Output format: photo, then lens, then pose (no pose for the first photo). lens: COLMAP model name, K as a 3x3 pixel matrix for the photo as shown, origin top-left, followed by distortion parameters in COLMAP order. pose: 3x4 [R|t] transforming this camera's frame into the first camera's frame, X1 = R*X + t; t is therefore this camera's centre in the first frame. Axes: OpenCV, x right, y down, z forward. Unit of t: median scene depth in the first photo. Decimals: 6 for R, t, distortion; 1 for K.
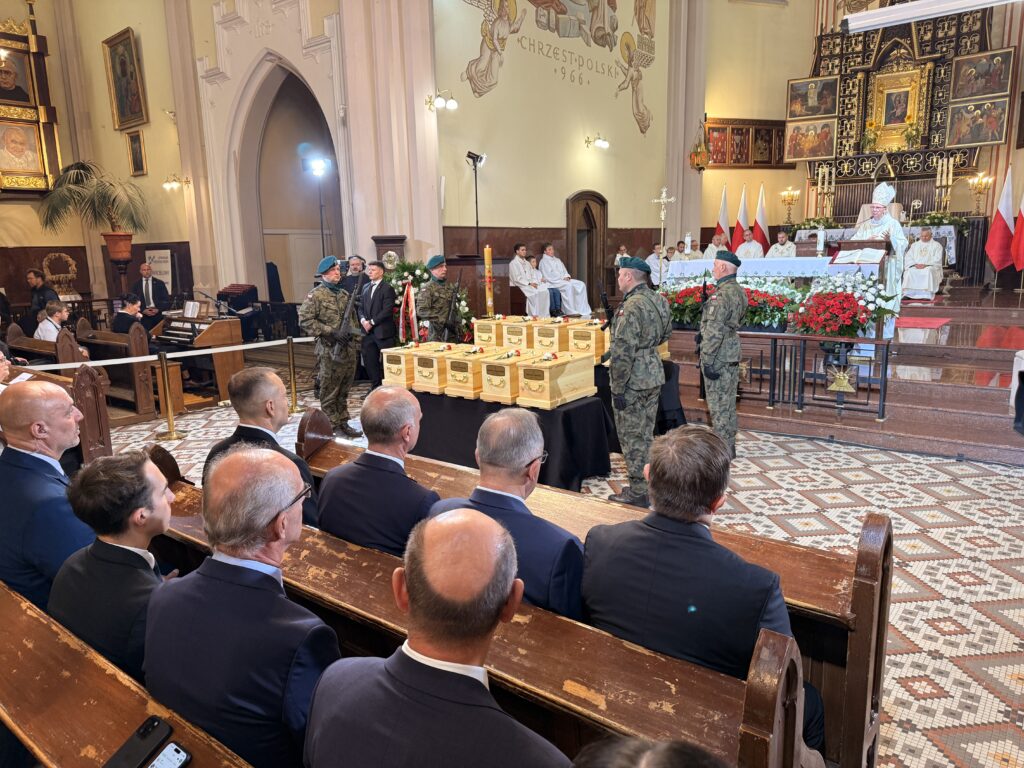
lens RADIAL K [[747.9, 0, 489.5], [0, 747.9, 386.9], [0, 0, 1]] dist [0.004586, 0.002476]
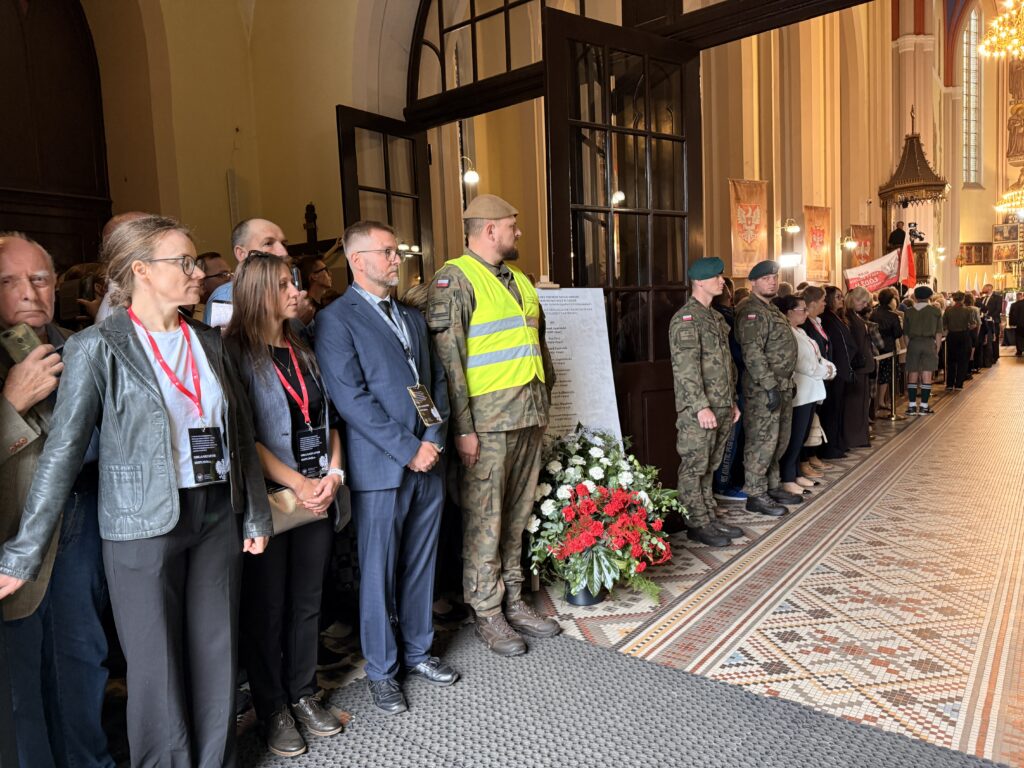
lens RADIAL K [[727.5, 0, 497.1], [0, 727.5, 381.2], [0, 0, 1]] dist [0.045888, -0.053892]
pose [[0.999612, -0.012502, 0.024908, -1.199821], [0.015412, 0.992616, -0.120316, 0.295559], [-0.023220, 0.120653, 0.992423, -1.111917]]
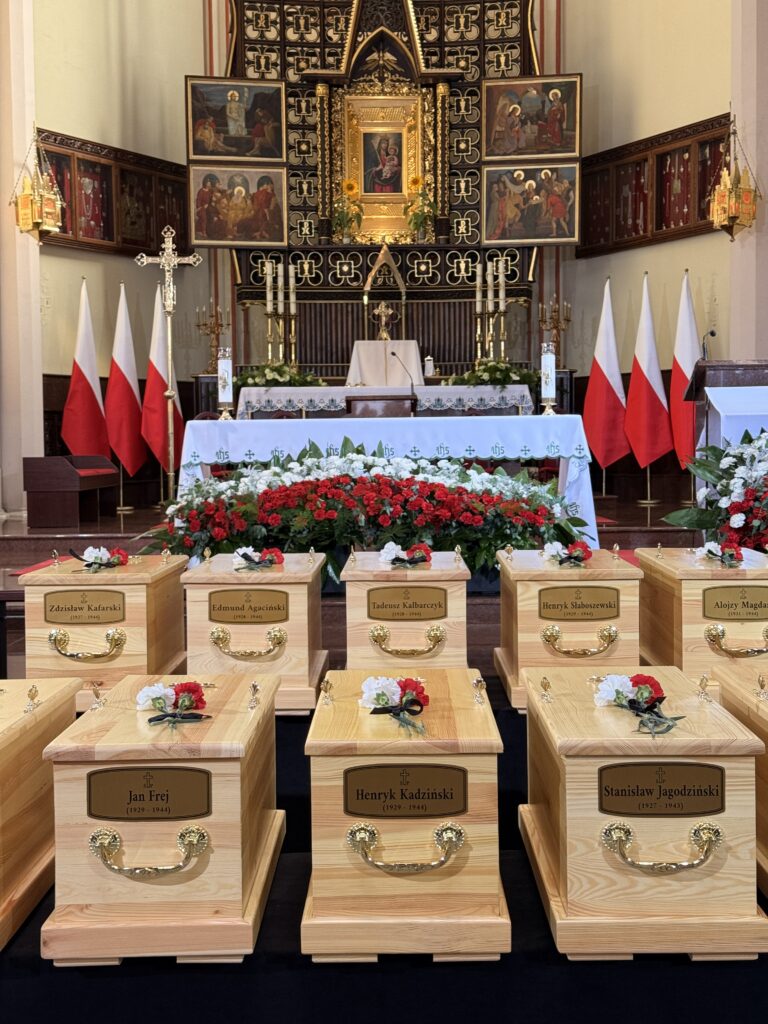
lens RADIAL K [[1457.0, 0, 381.9], [0, 1457.0, 518.4], [0, 0, 1]] dist [0.121140, -0.046533]
pose [[0.777353, -0.015902, 0.628864, -0.106964], [0.107011, 0.988453, -0.107284, -0.021740], [-0.619896, 0.150693, 0.770078, 0.274829]]
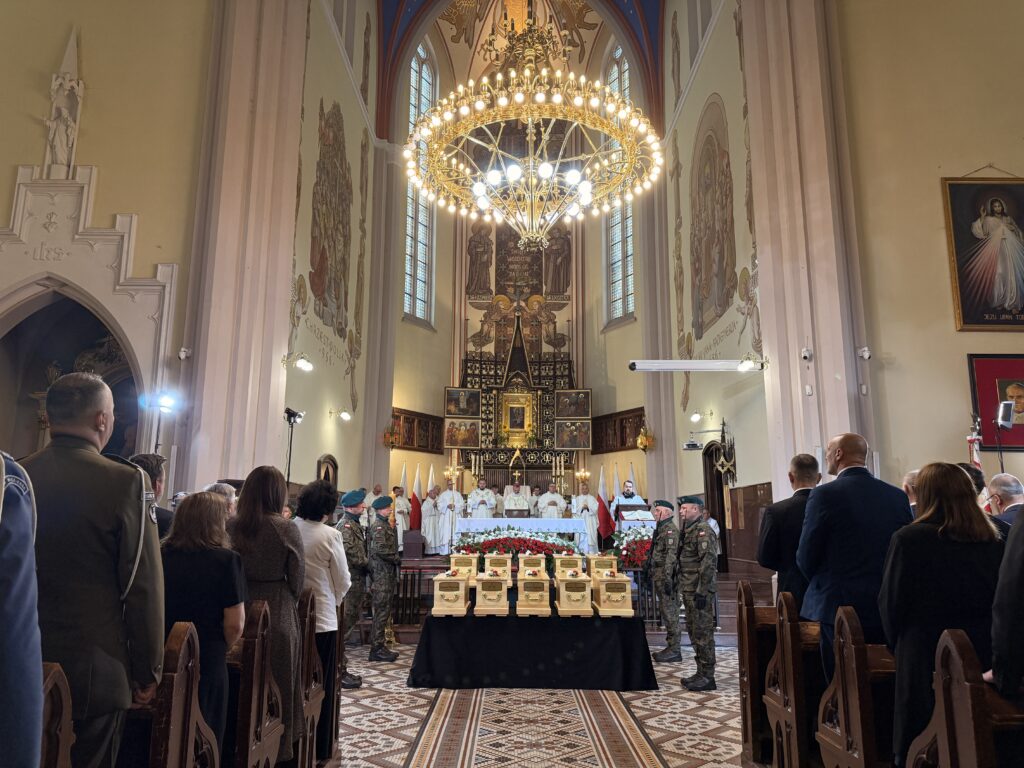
lens RADIAL K [[727.5, 0, 497.1], [0, 727.5, 381.2], [0, 0, 1]] dist [0.045888, -0.053892]
pose [[0.785978, 0.151038, 0.599521, -0.312396], [0.084767, 0.934217, -0.346488, 0.023784], [-0.612416, 0.323151, 0.721471, 0.047211]]
